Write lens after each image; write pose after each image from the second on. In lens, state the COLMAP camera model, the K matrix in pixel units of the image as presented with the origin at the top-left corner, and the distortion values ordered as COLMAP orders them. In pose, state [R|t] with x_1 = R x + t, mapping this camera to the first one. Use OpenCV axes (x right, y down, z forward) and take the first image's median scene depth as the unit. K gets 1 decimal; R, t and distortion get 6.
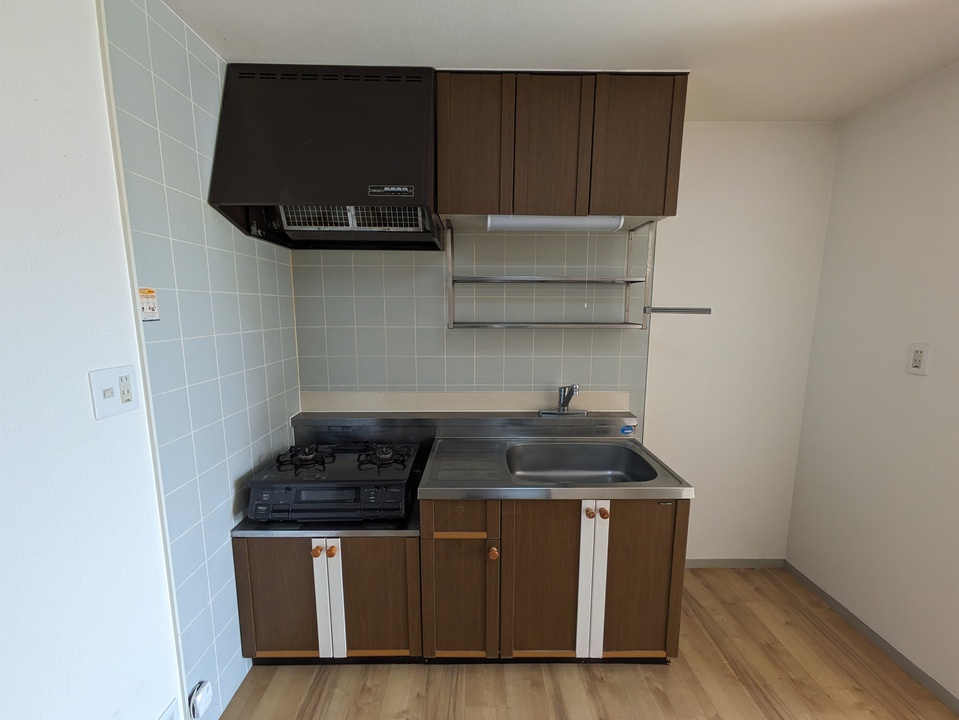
lens RADIAL K [[380.3, 0, 481.7], [0, 380.3, 364.4], [0, 0, 1]] dist [0.001614, 0.000898]
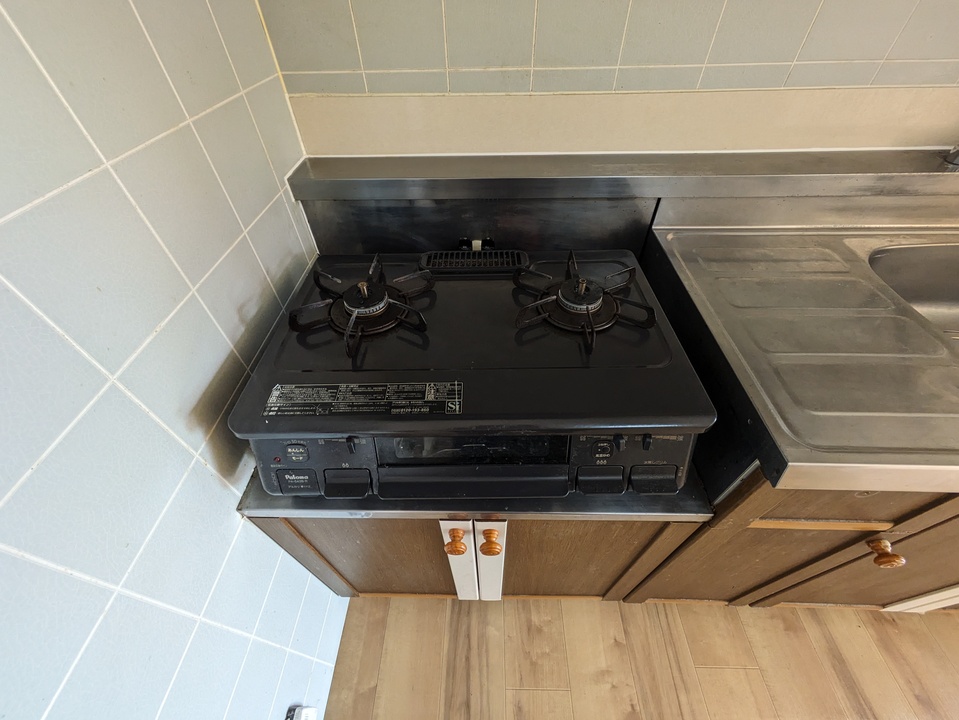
lens RADIAL K [[380.3, 0, 482.2], [0, 380.3, 359.3], [0, 0, 1]] dist [0.001614, 0.000898]
pose [[0.999511, 0.006078, -0.030681, -0.370721], [0.014037, 0.789425, 0.613687, 0.066164], [0.027950, -0.613817, 0.788953, 0.748535]]
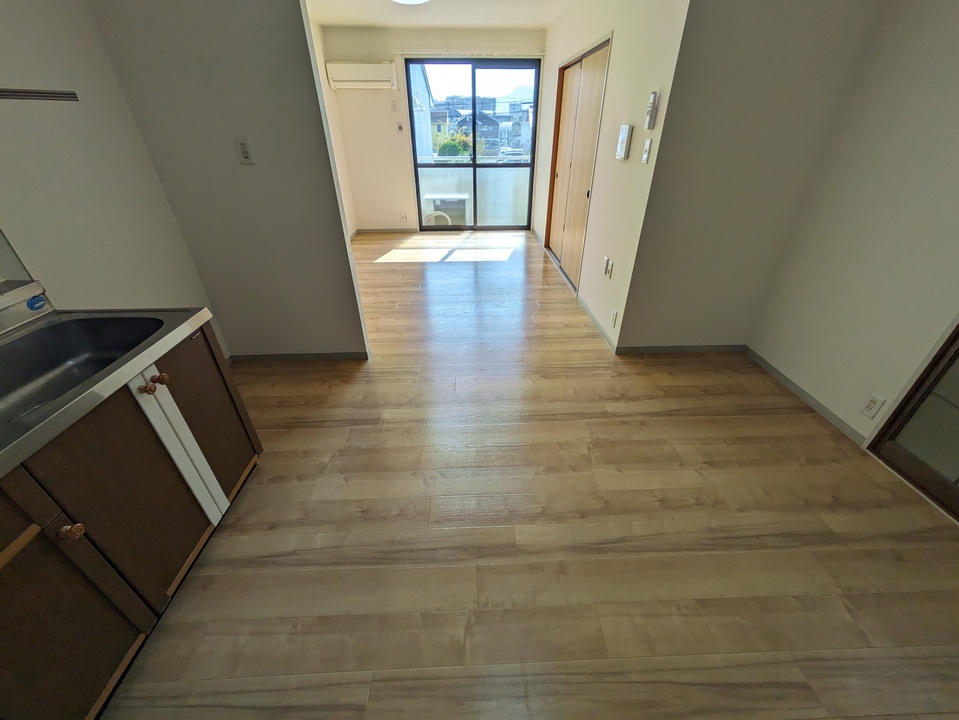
lens RADIAL K [[380.3, 0, 480.9], [0, 380.3, 362.4], [0, 0, 1]] dist [0.001614, 0.000898]
pose [[-0.029968, -0.530592, 0.847097, -0.359438], [0.147833, 0.835805, 0.528749, 0.021294], [-0.988558, 0.141075, 0.053392, 0.235151]]
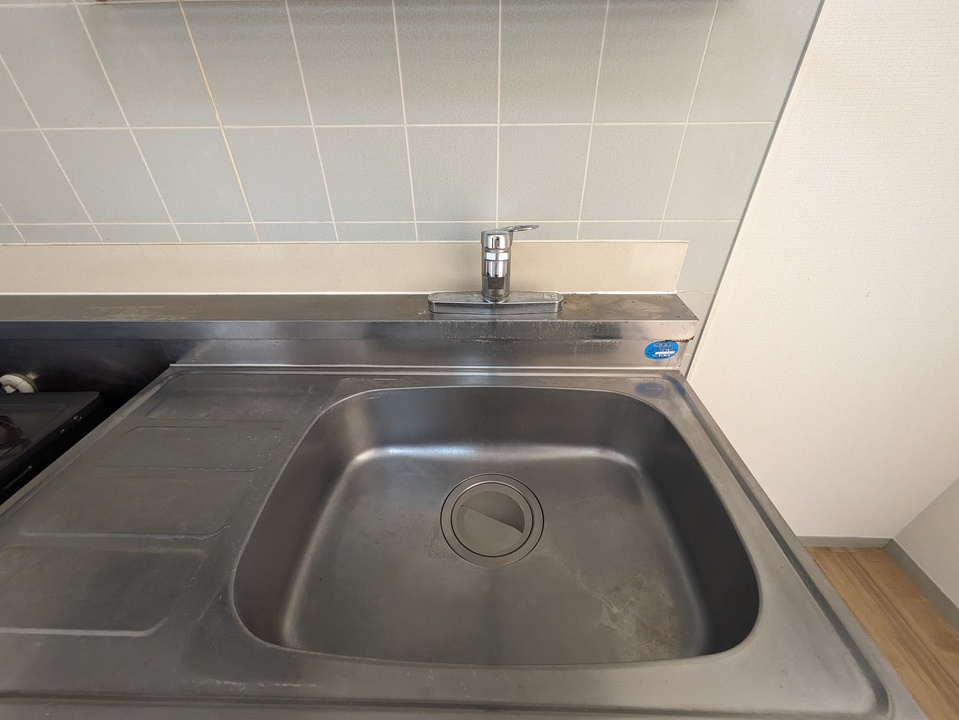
lens RADIAL K [[380.3, 0, 481.7], [0, 380.3, 362.0], [0, 0, 1]] dist [0.001614, 0.000898]
pose [[0.999685, 0.003914, -0.024784, 0.270038], [0.007136, 0.902625, 0.430368, 0.026160], [0.024054, -0.430409, 0.902313, 0.823533]]
